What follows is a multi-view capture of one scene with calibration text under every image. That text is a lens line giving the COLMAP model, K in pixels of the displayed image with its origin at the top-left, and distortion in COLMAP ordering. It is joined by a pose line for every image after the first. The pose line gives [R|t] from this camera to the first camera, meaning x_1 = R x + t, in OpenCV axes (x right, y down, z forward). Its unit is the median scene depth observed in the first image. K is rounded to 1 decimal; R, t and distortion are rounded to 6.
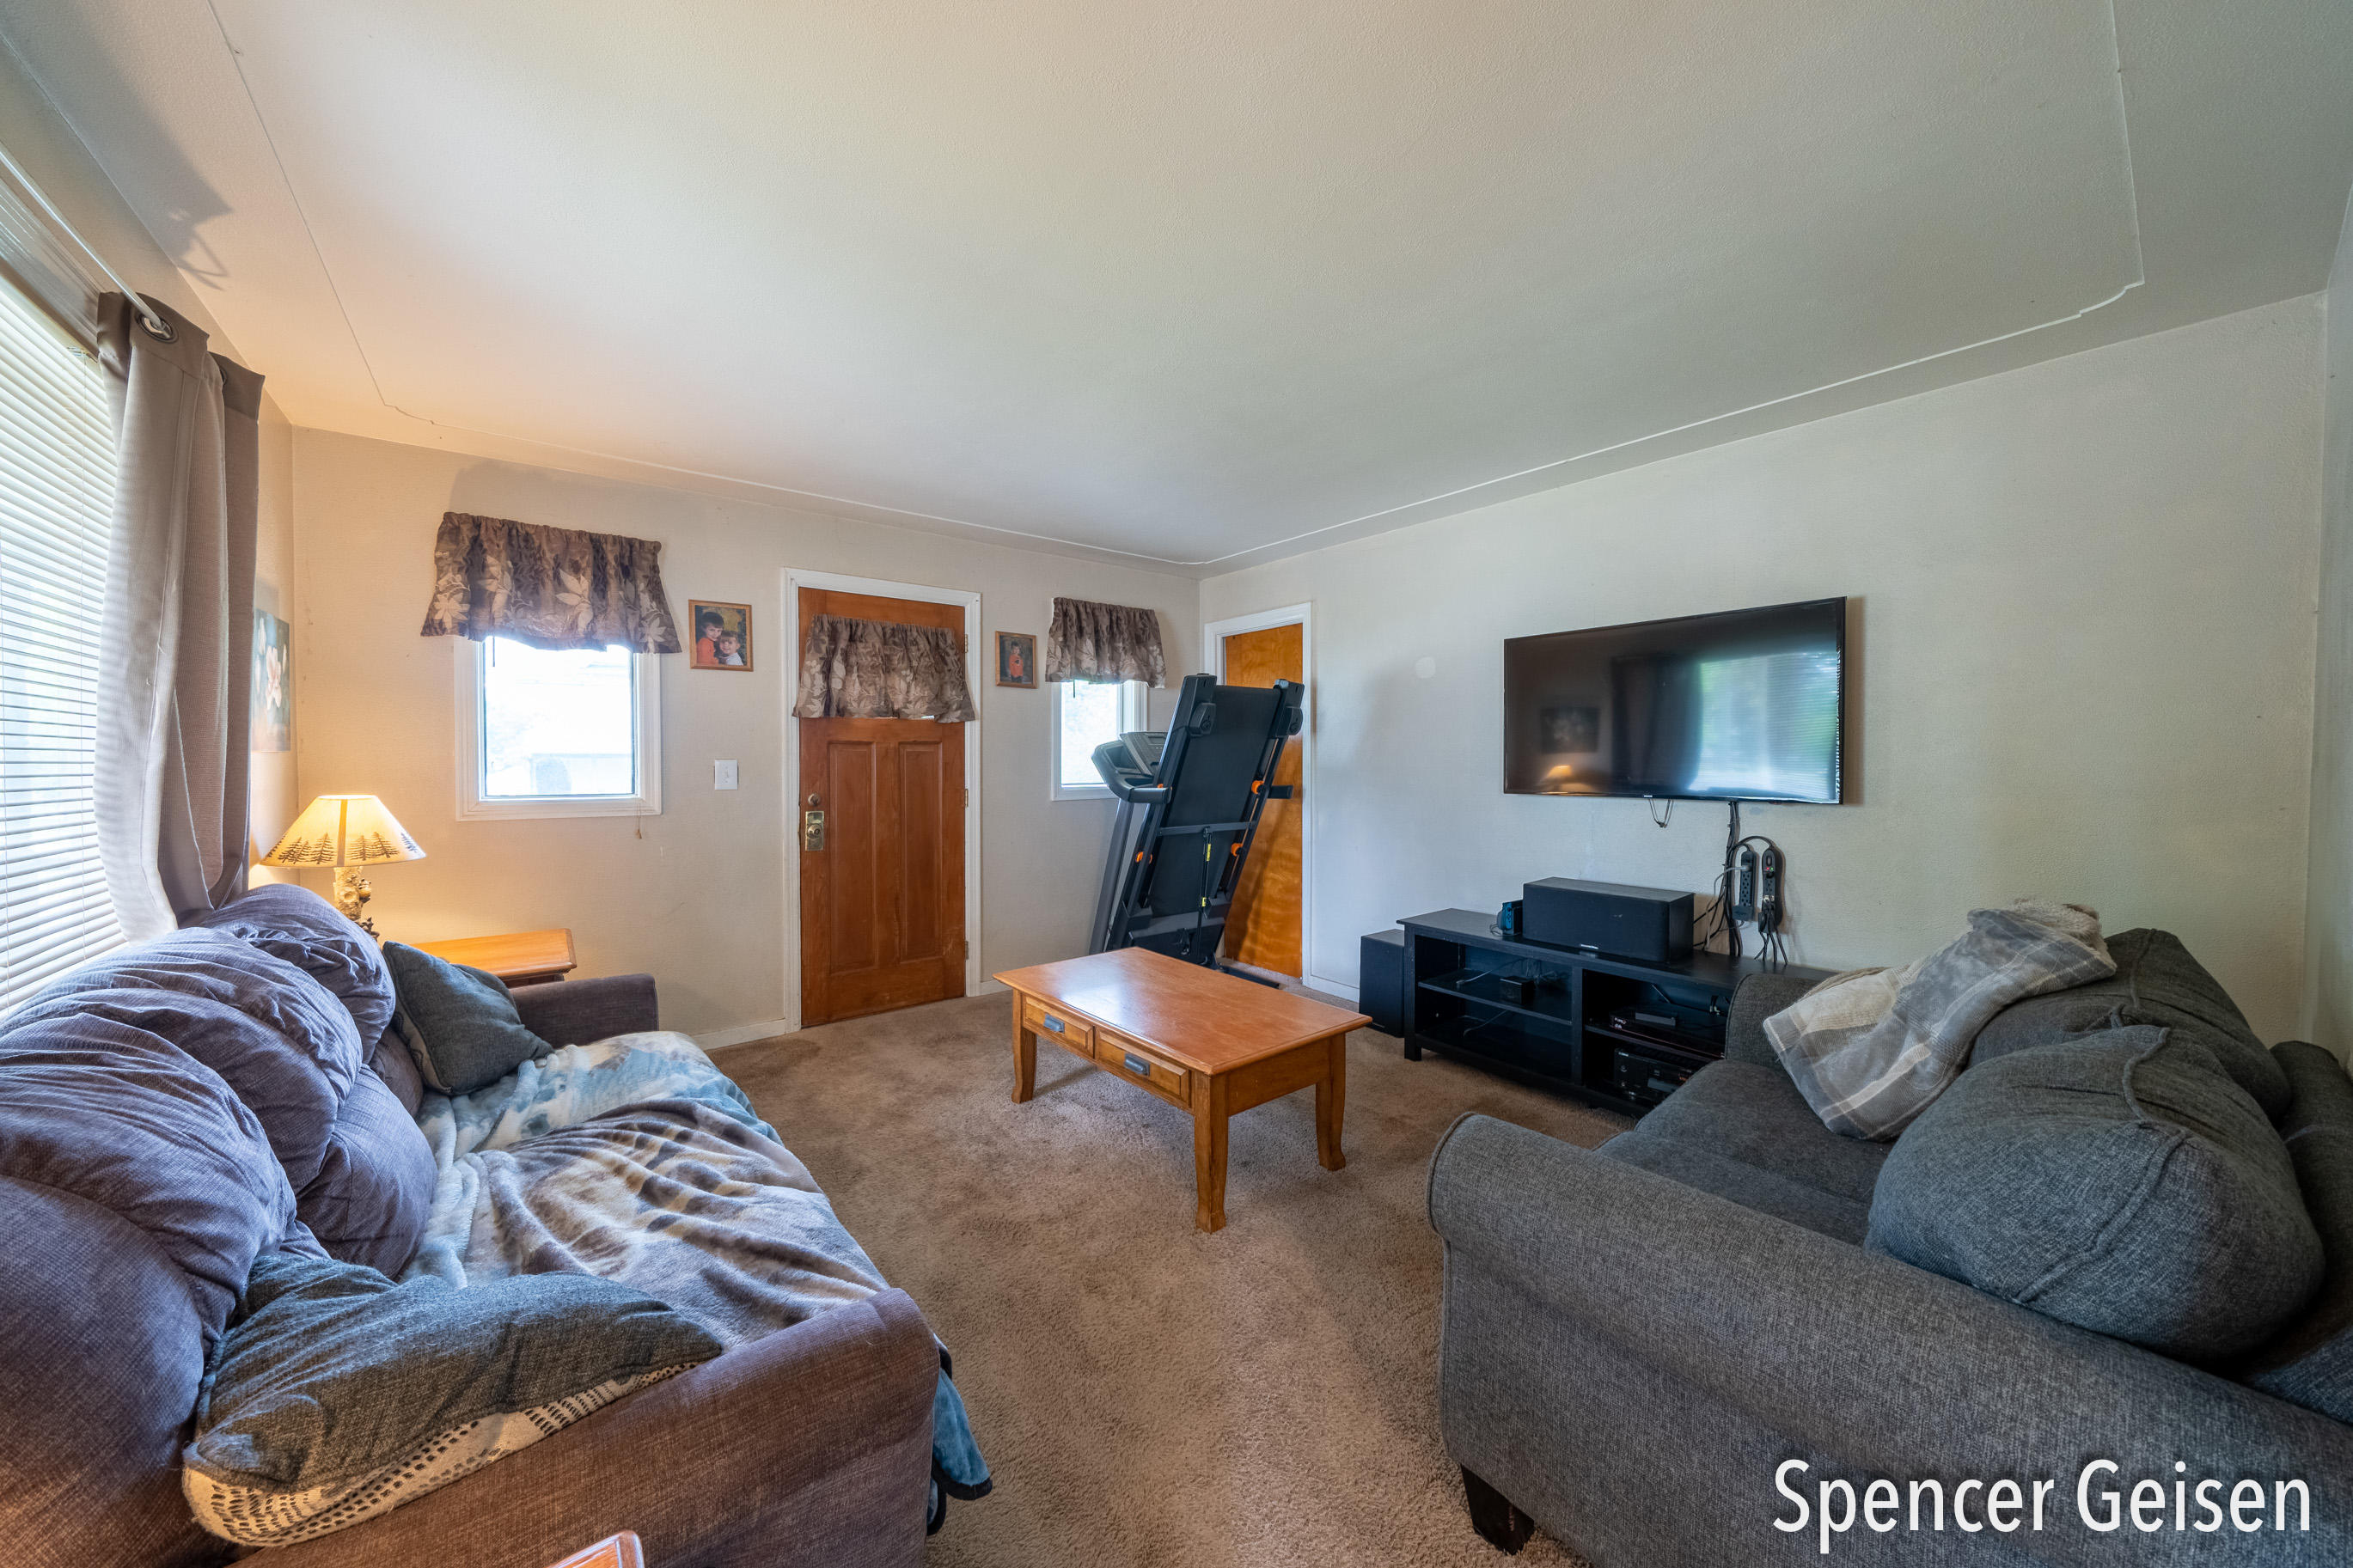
lens RADIAL K [[805.0, 0, 1169.8], [0, 805.0, 771.5], [0, 0, 1]] dist [0.000546, 0.000033]
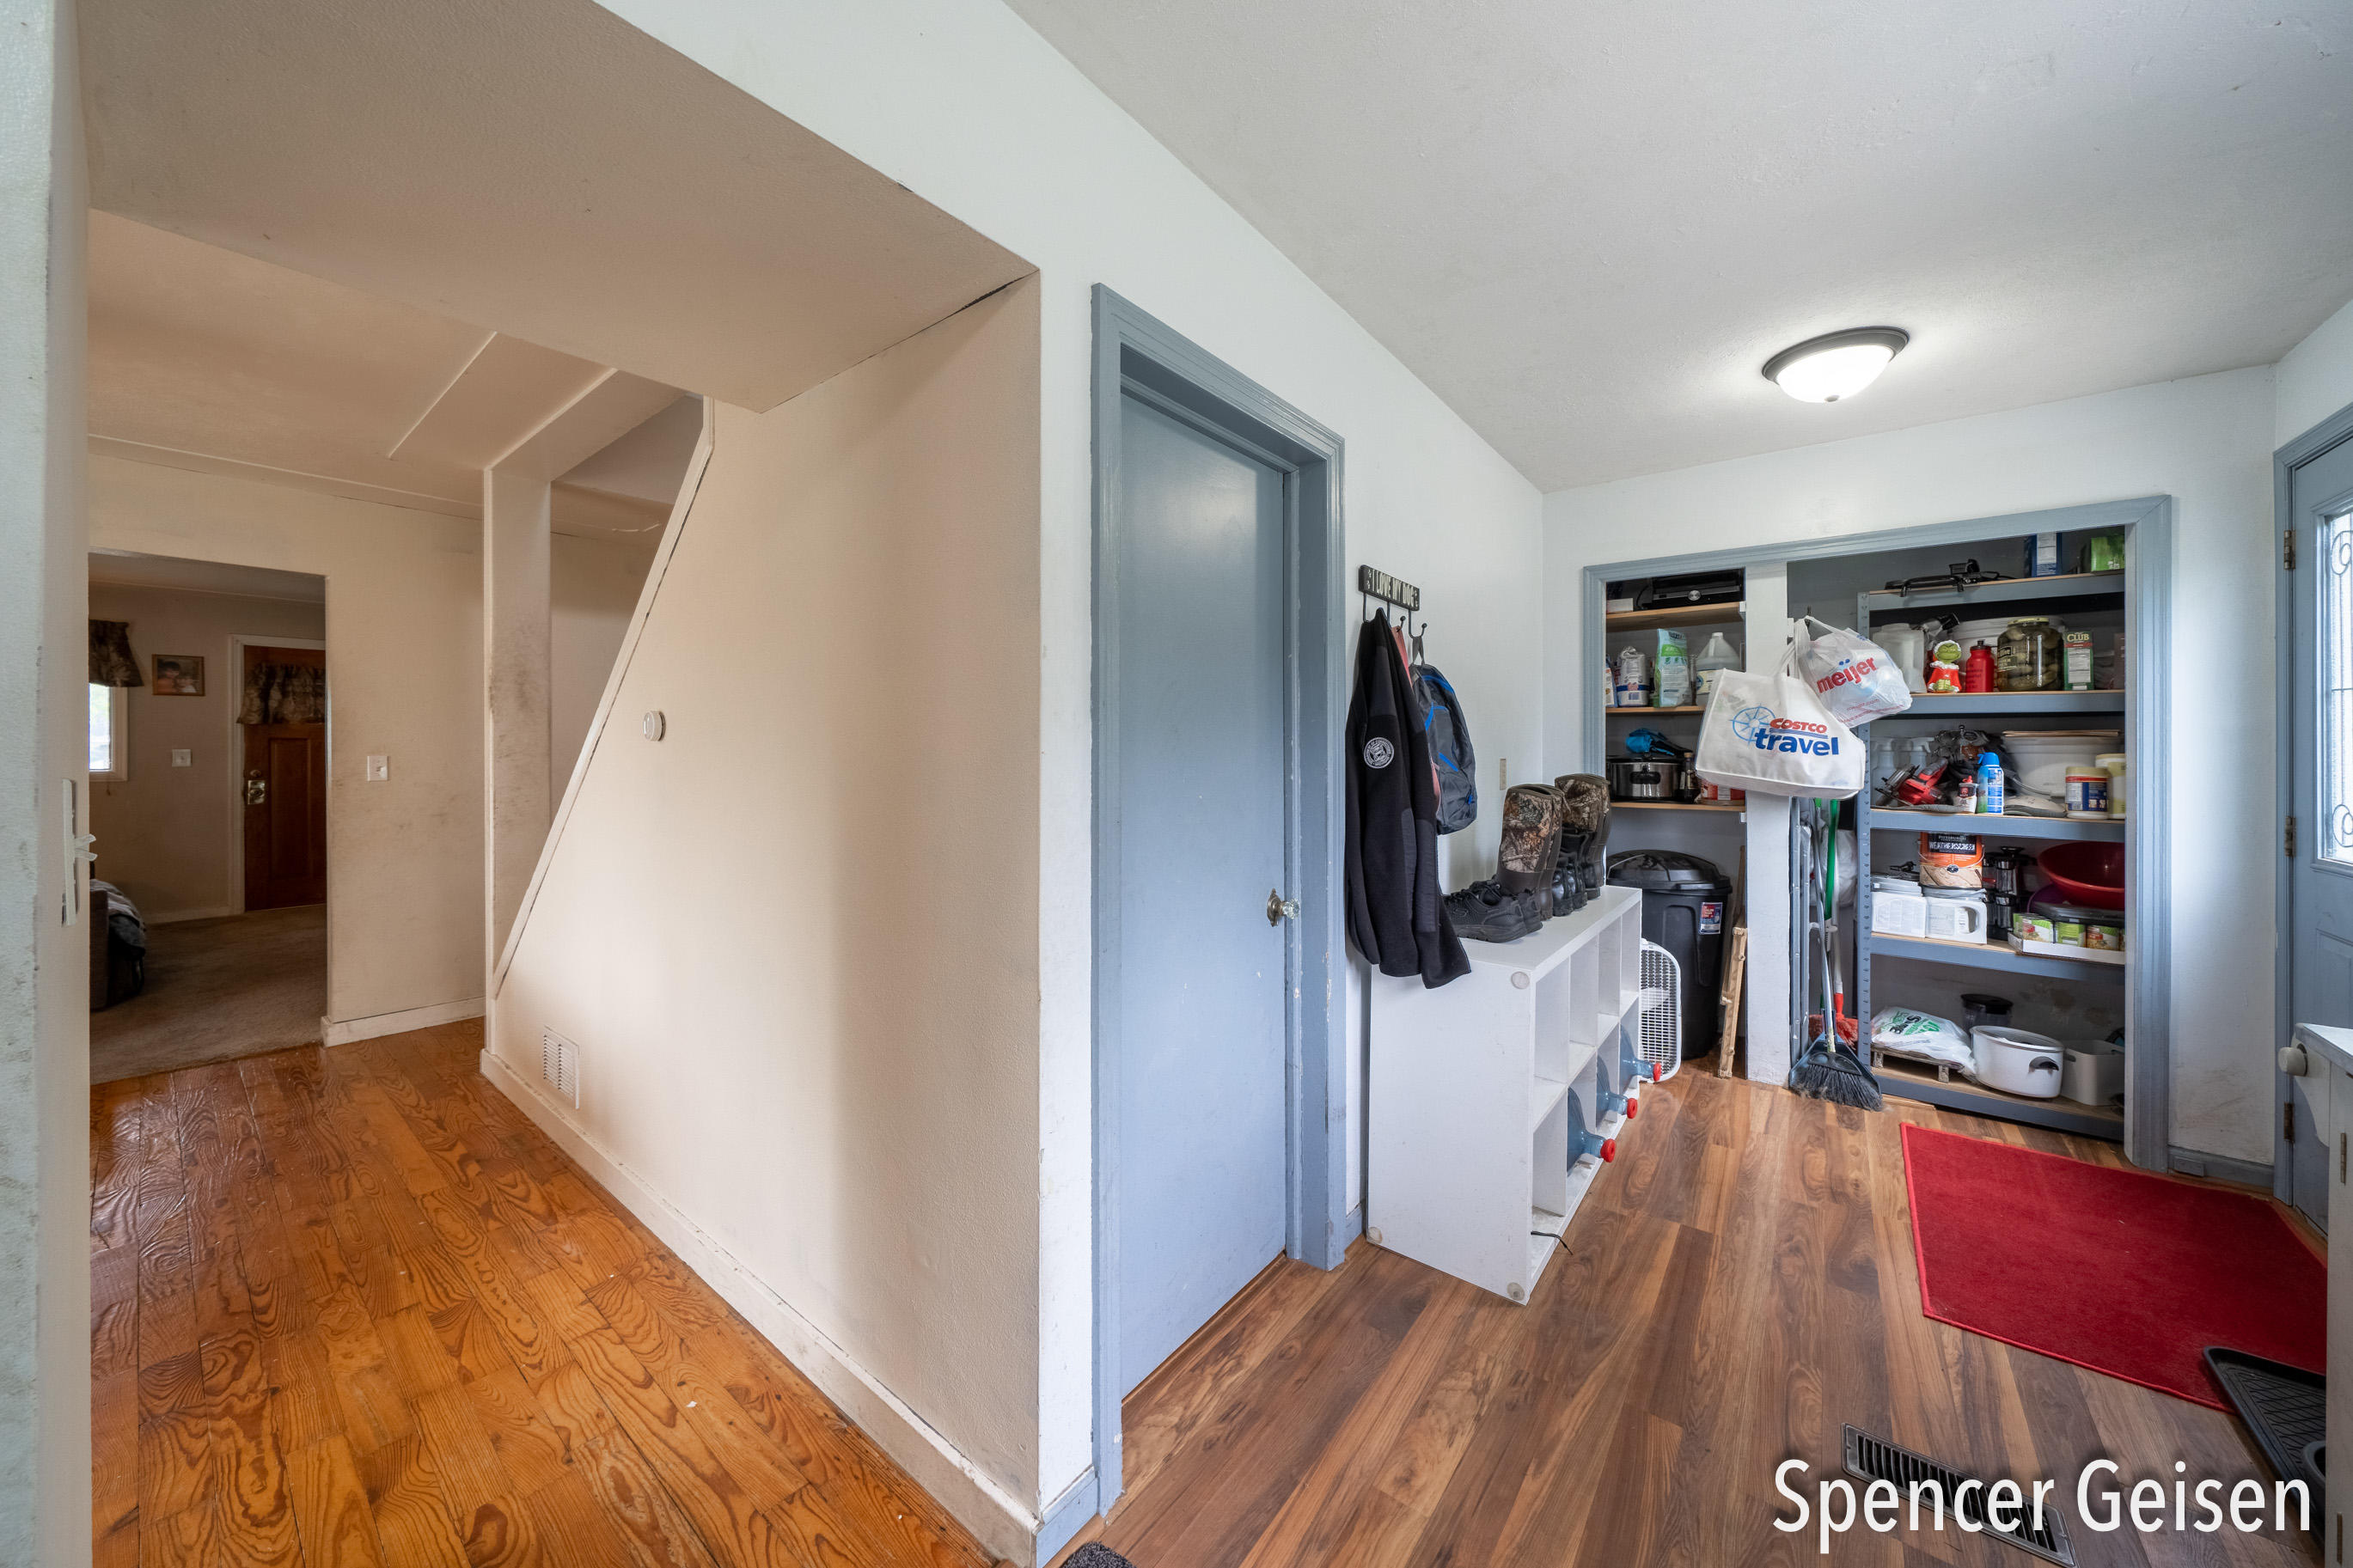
lens RADIAL K [[819.1, 0, 1173.9], [0, 819.1, 751.0], [0, 0, 1]] dist [-0.000679, -0.000070]
pose [[0.972423, 0.001715, 0.233217, 1.049151], [0.001231, 0.999921, -0.012485, 0.012240], [-0.233220, 0.012427, 0.972344, -1.124627]]
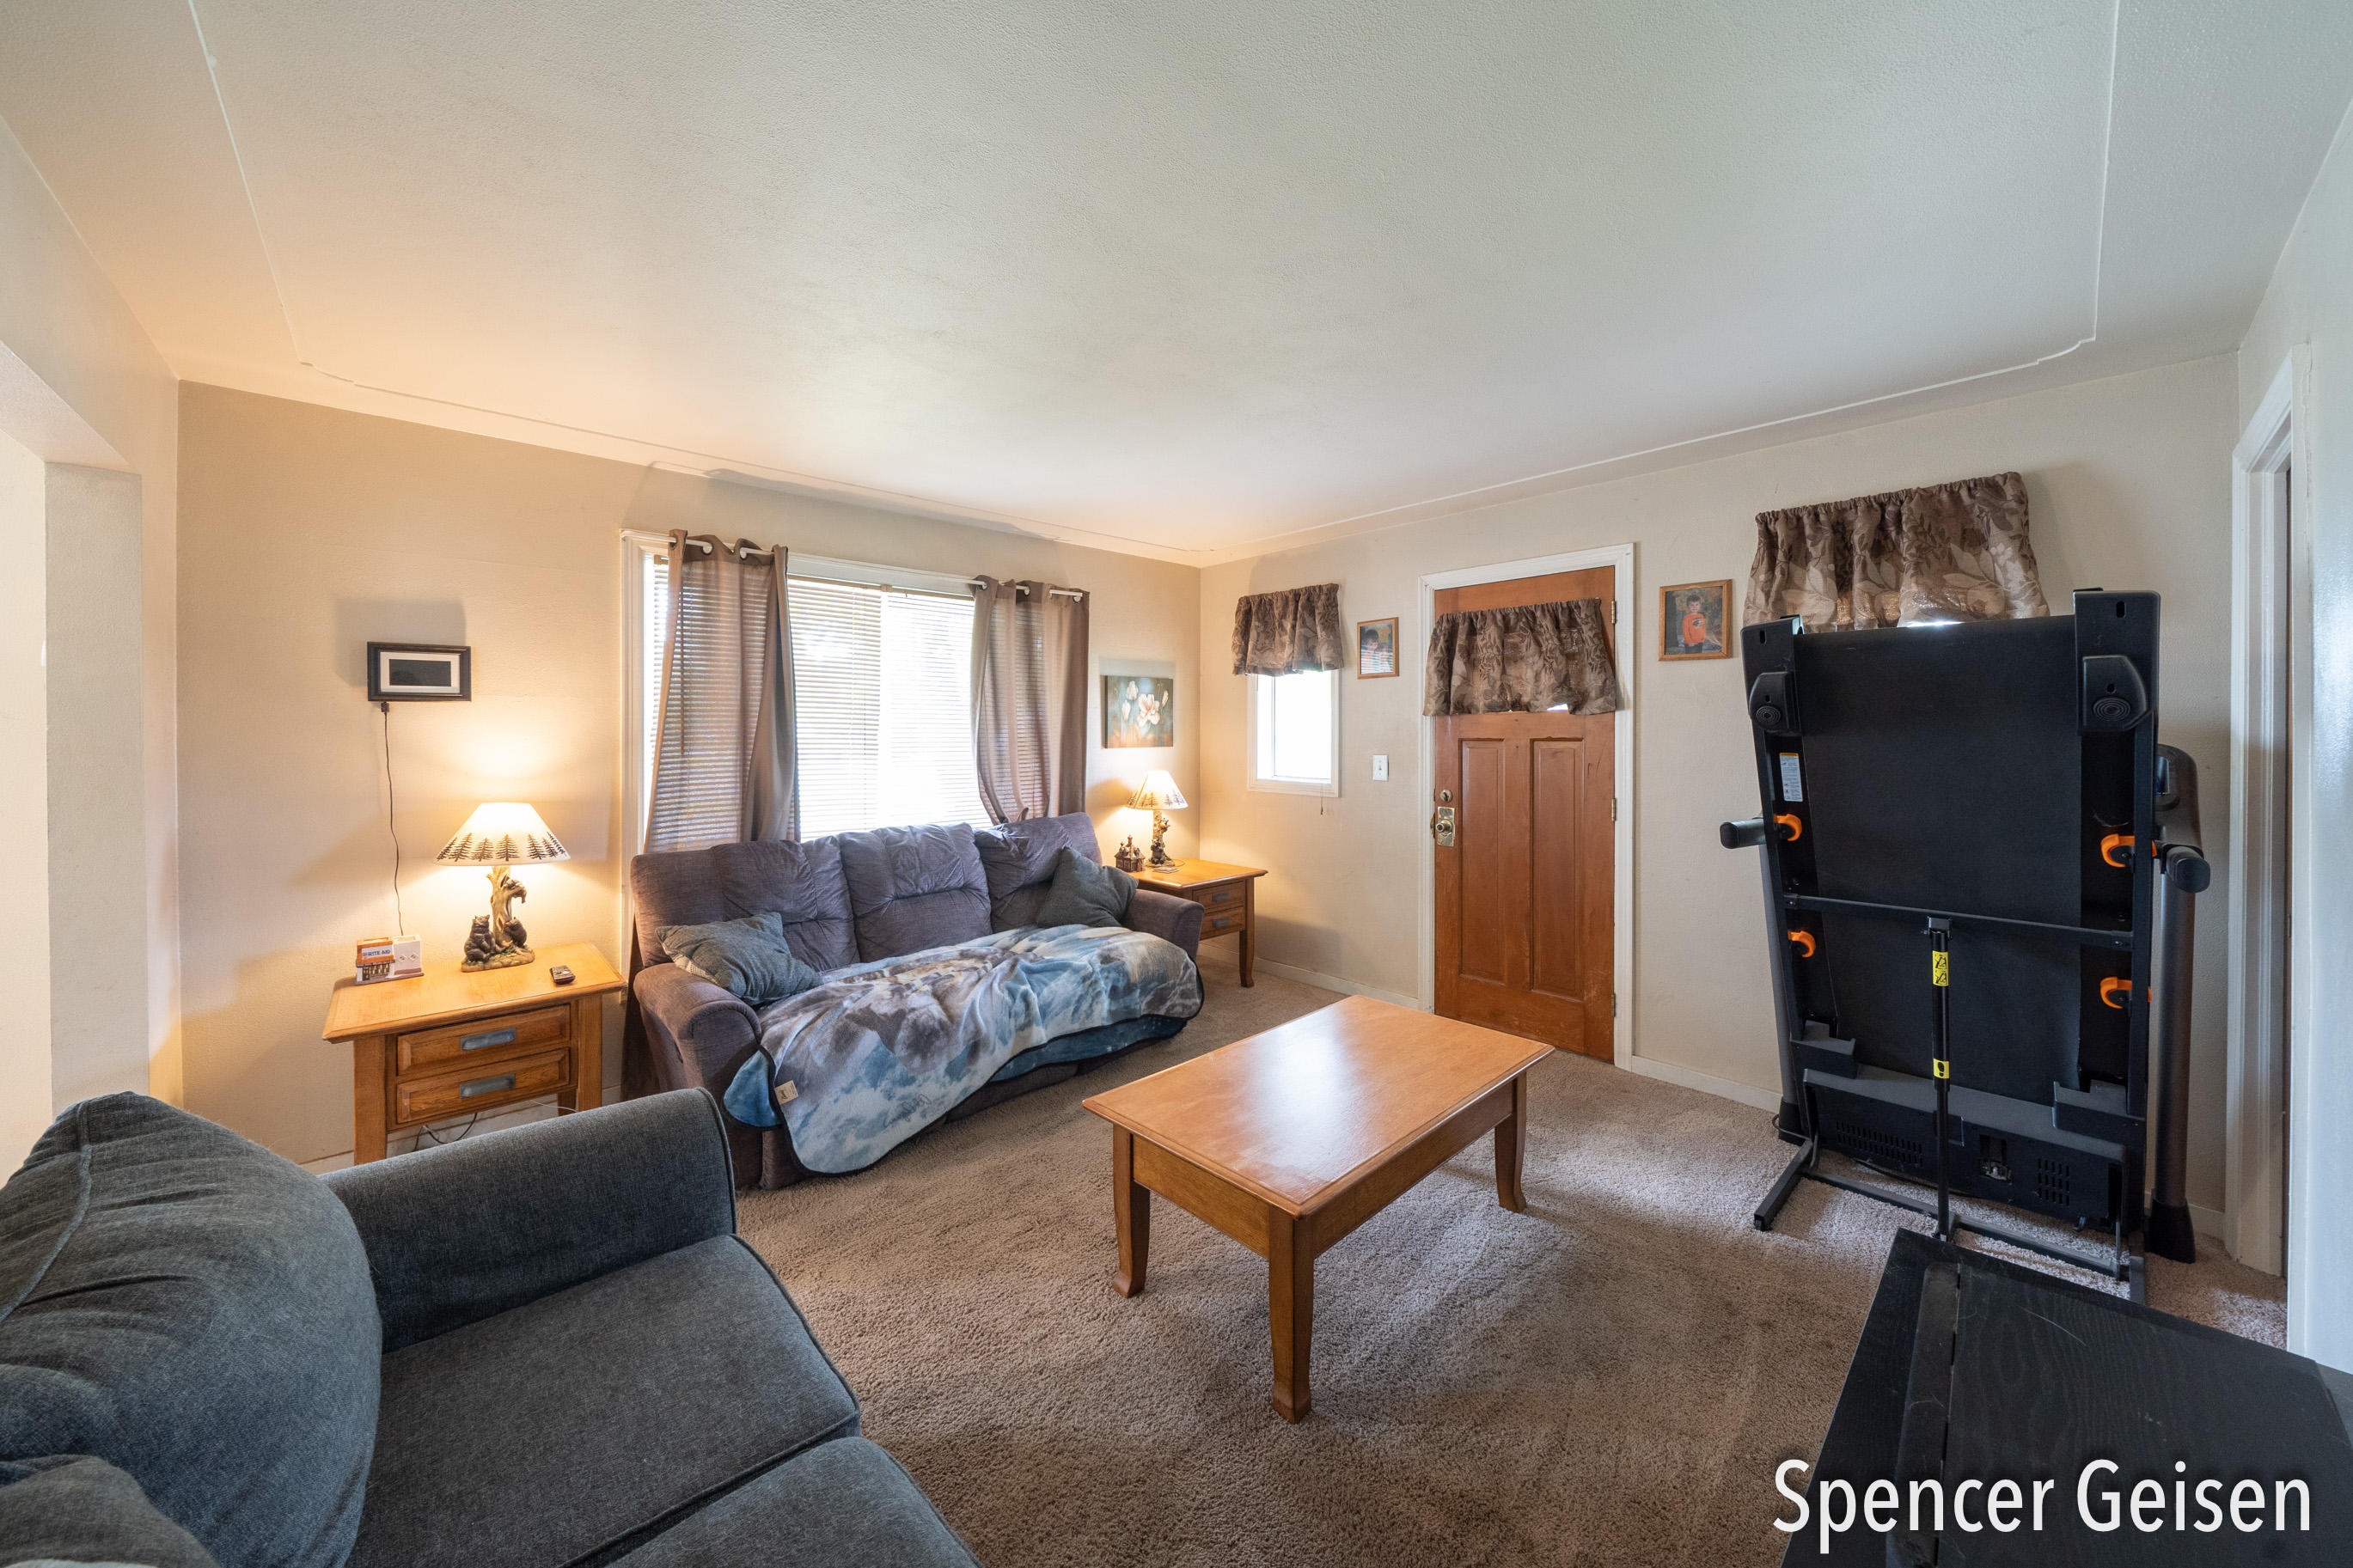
lens RADIAL K [[837.9, 0, 1160.2], [0, 837.9, 736.1], [0, 0, 1]] dist [-0.000142, -0.000102]
pose [[0.075621, 0.004725, -0.997125, 0.622219], [-0.016763, 0.999853, 0.003466, -0.040435], [0.996996, 0.016452, 0.075689, 0.594079]]
